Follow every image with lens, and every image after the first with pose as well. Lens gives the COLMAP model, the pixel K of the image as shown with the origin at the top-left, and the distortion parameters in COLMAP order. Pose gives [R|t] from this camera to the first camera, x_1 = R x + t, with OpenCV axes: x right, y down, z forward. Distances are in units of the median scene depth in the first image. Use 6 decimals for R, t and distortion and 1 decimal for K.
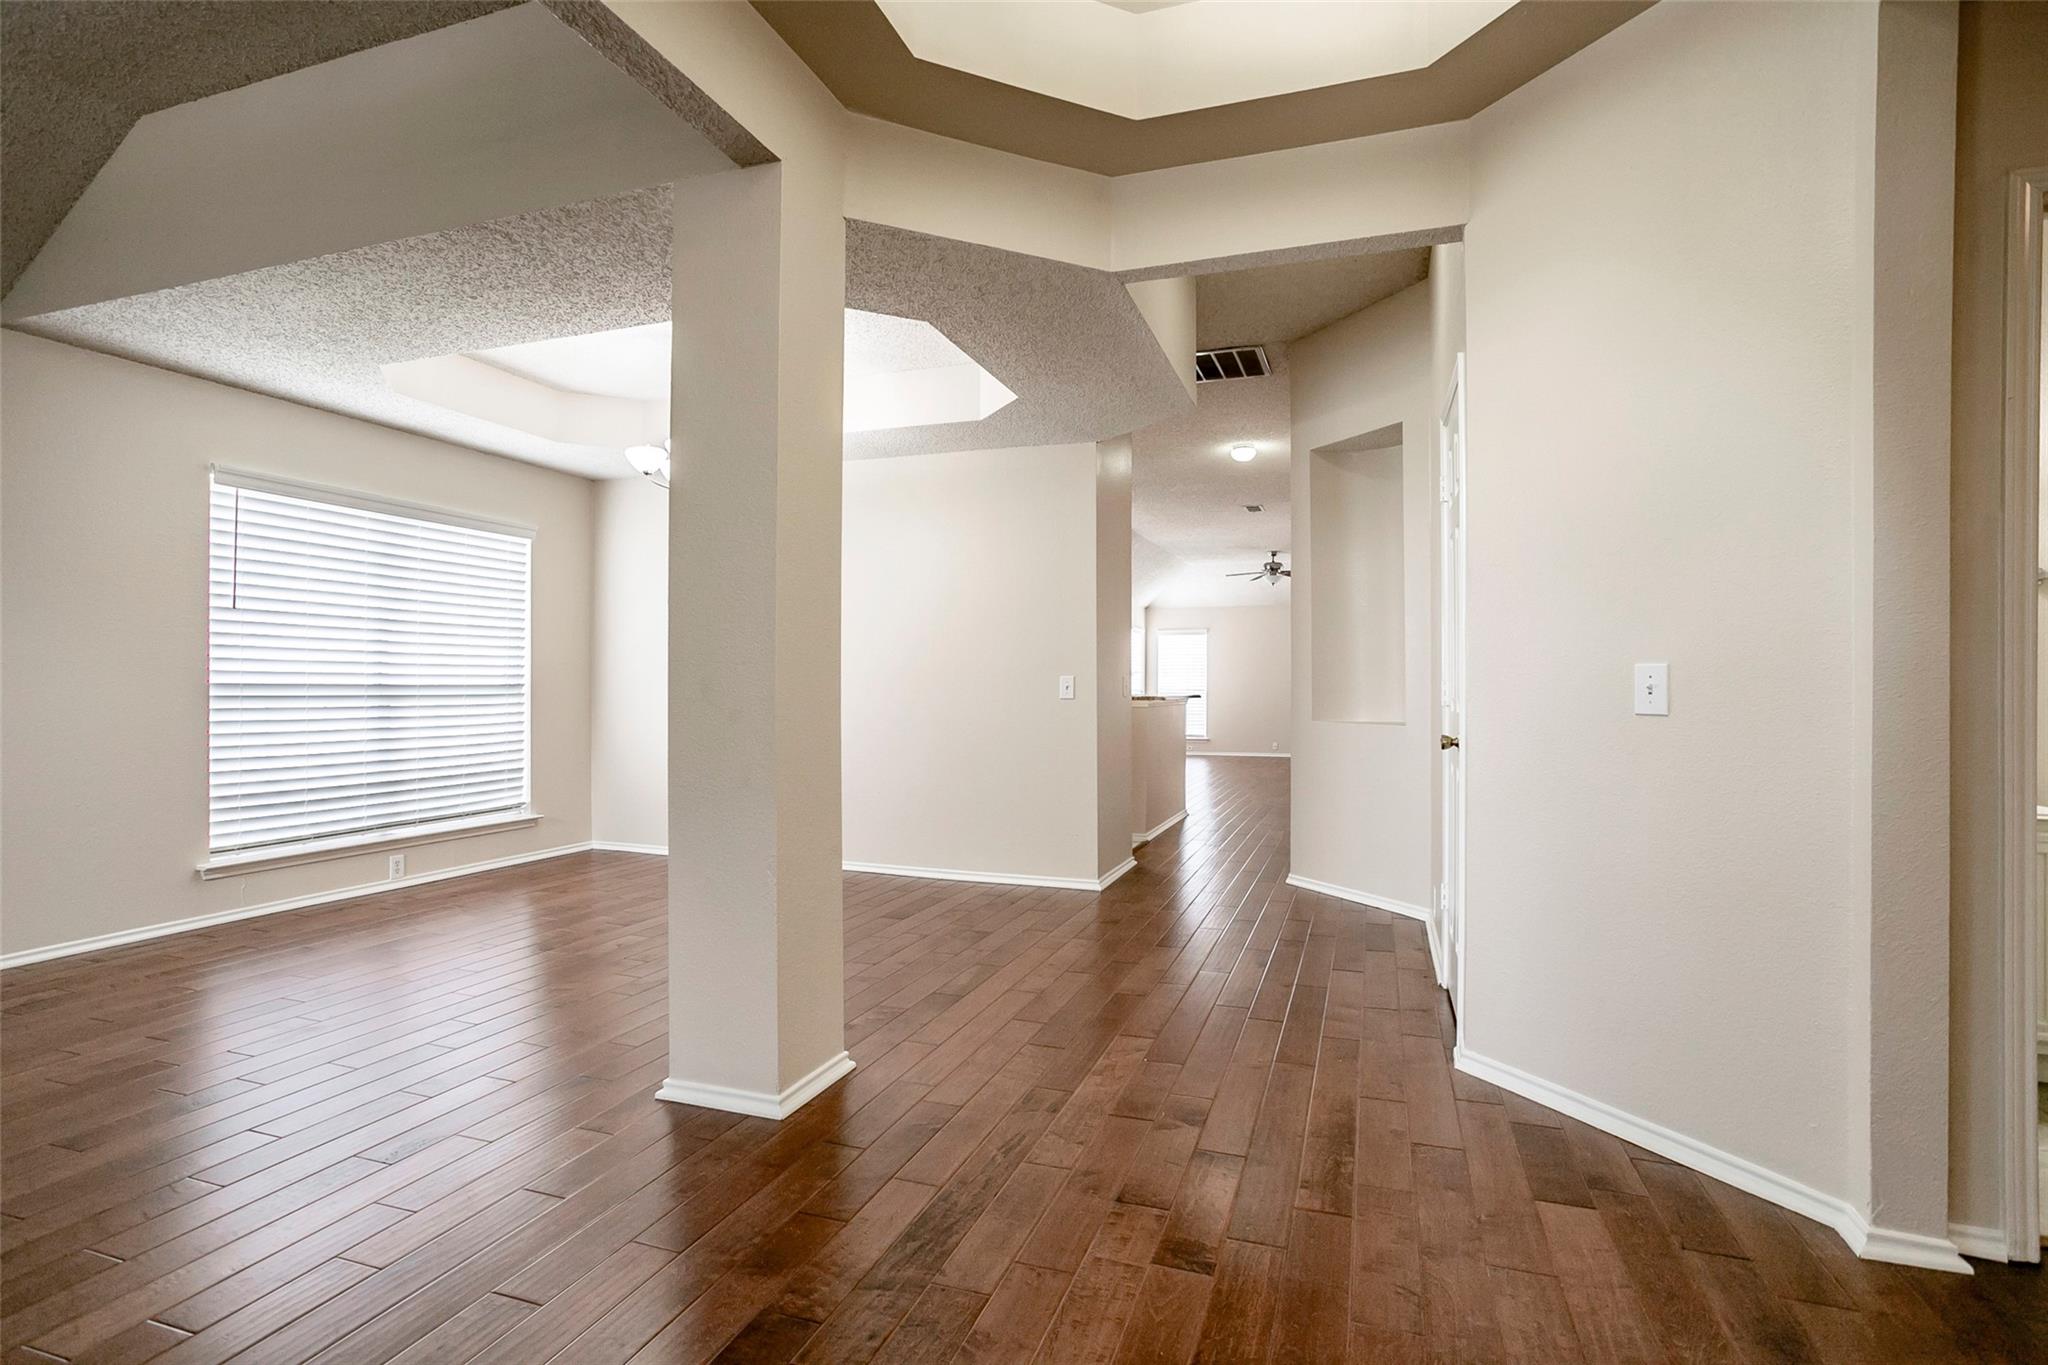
lens RADIAL K [[1027.1, 0, 1019.1], [0, 1027.1, 686.6], [0, 0, 1]] dist [0.000024, 0.000205]
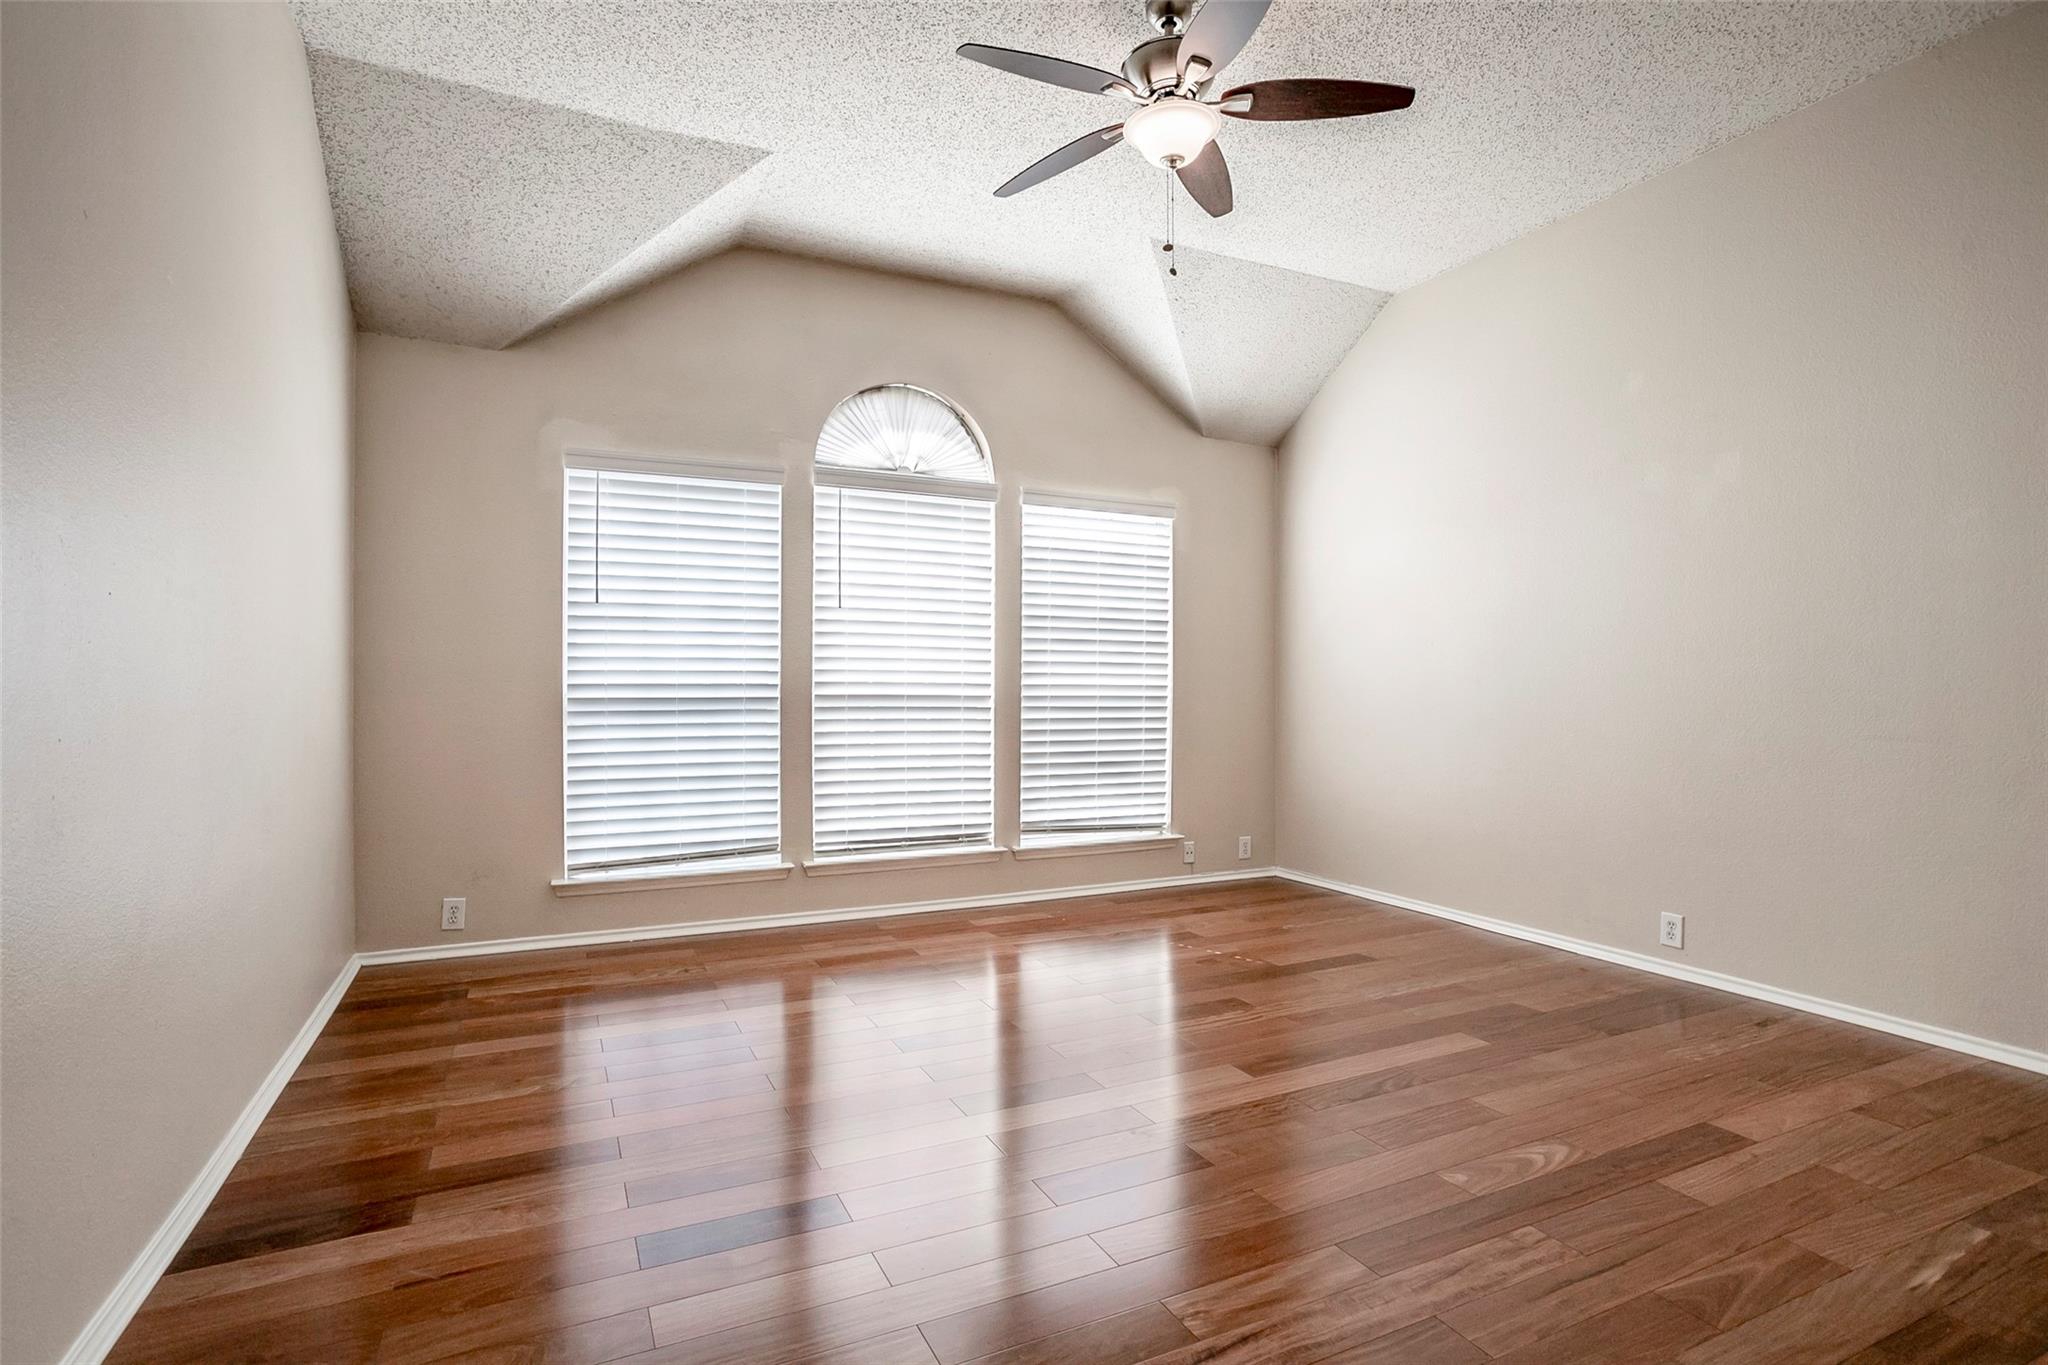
lens RADIAL K [[1129.7, 0, 1024.9], [0, 1129.7, 685.7], [0, 0, 1]] dist [-0.002540, -0.000051]
pose [[0.721335, -0.002092, -0.692583, 0.159075], [0.003600, 0.999993, 0.000729, -0.001529], [0.692577, -0.003019, 0.721337, 0.410751]]
